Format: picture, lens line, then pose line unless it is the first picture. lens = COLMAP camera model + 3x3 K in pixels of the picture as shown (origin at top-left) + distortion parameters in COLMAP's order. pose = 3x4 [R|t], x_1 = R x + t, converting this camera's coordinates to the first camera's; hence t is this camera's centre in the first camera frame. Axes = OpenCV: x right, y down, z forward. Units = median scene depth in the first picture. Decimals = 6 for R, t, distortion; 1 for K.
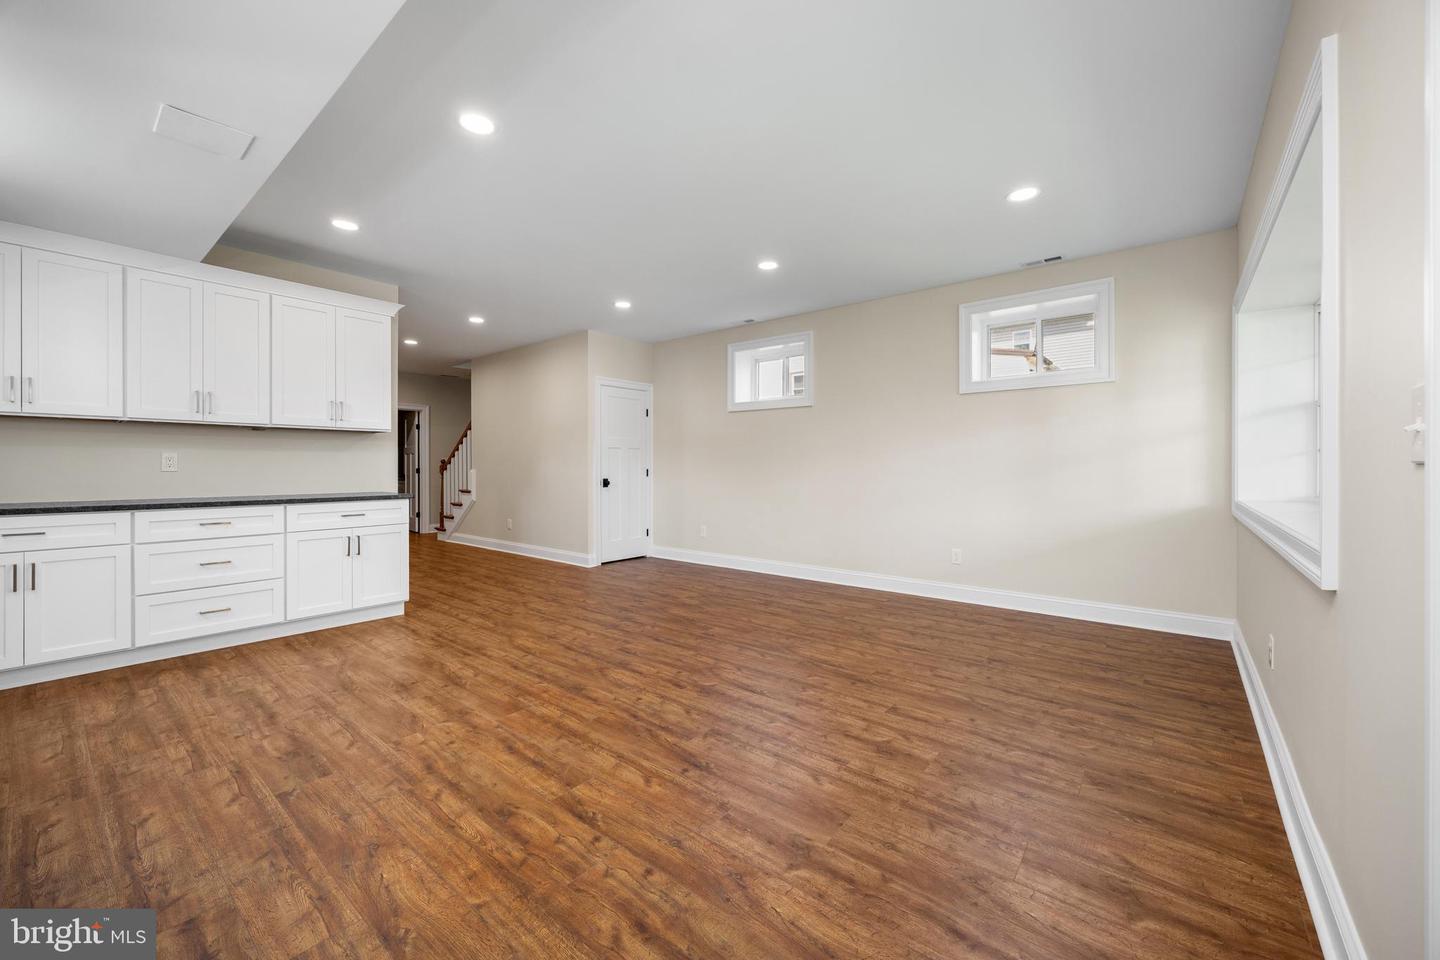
lens RADIAL K [[554.8, 0, 724.9], [0, 554.8, 468.7], [0, 0, 1]] dist [-0.001190, -0.000248]
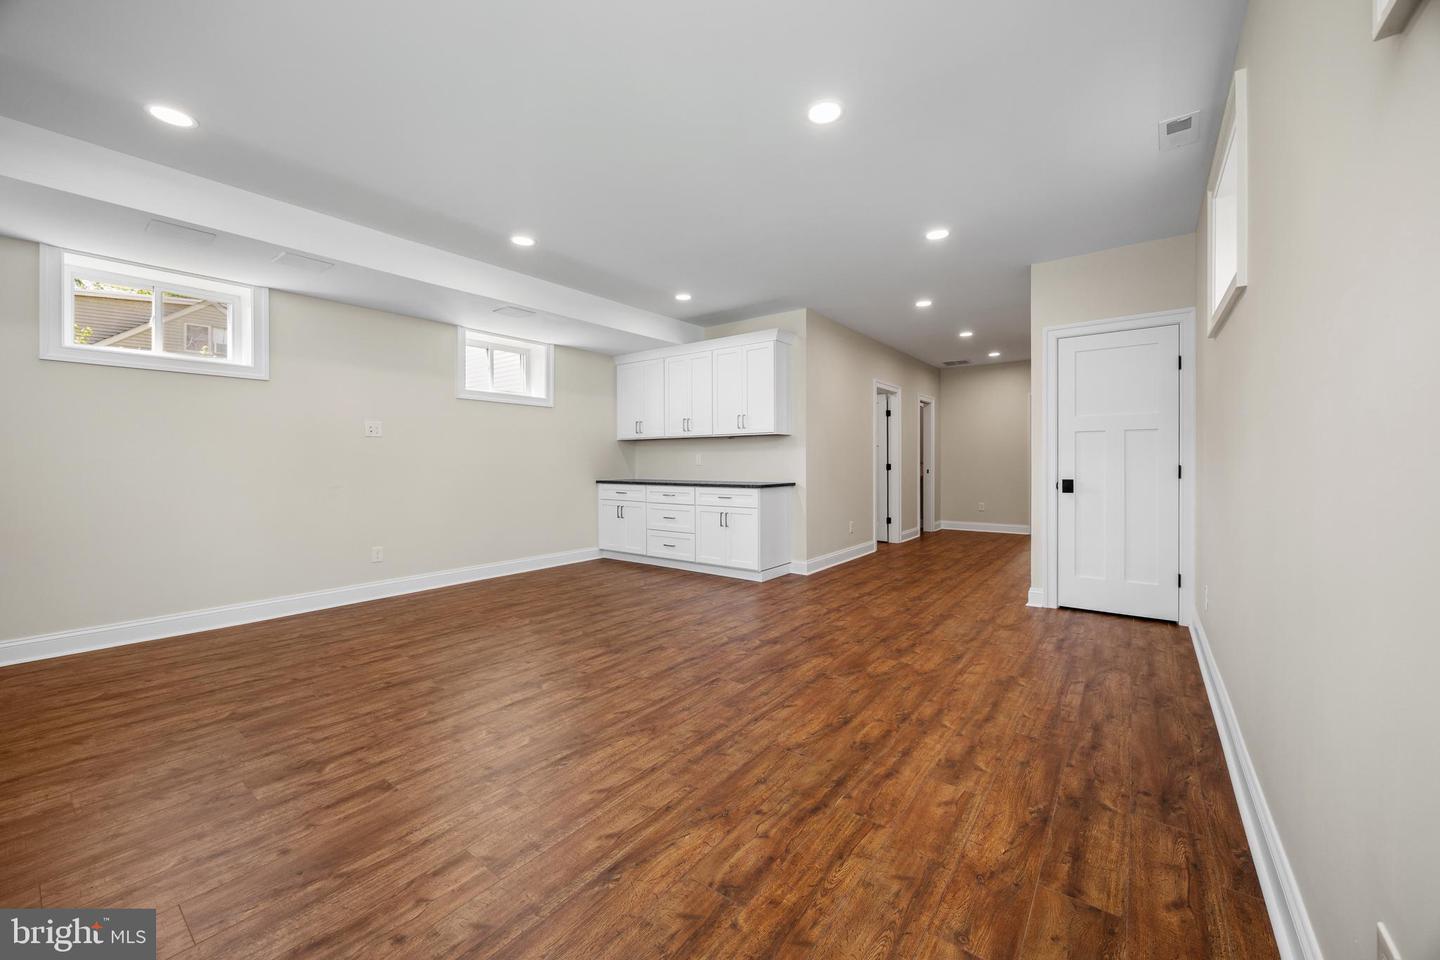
lens RADIAL K [[554.8, 0, 724.9], [0, 554.8, 468.7], [0, 0, 1]] dist [-0.001190, -0.000248]
pose [[0.029363, 0.012686, -0.999488, 0.902628], [-0.001232, 0.999919, 0.012656, -0.007109], [0.999568, 0.000860, 0.029376, 1.219907]]
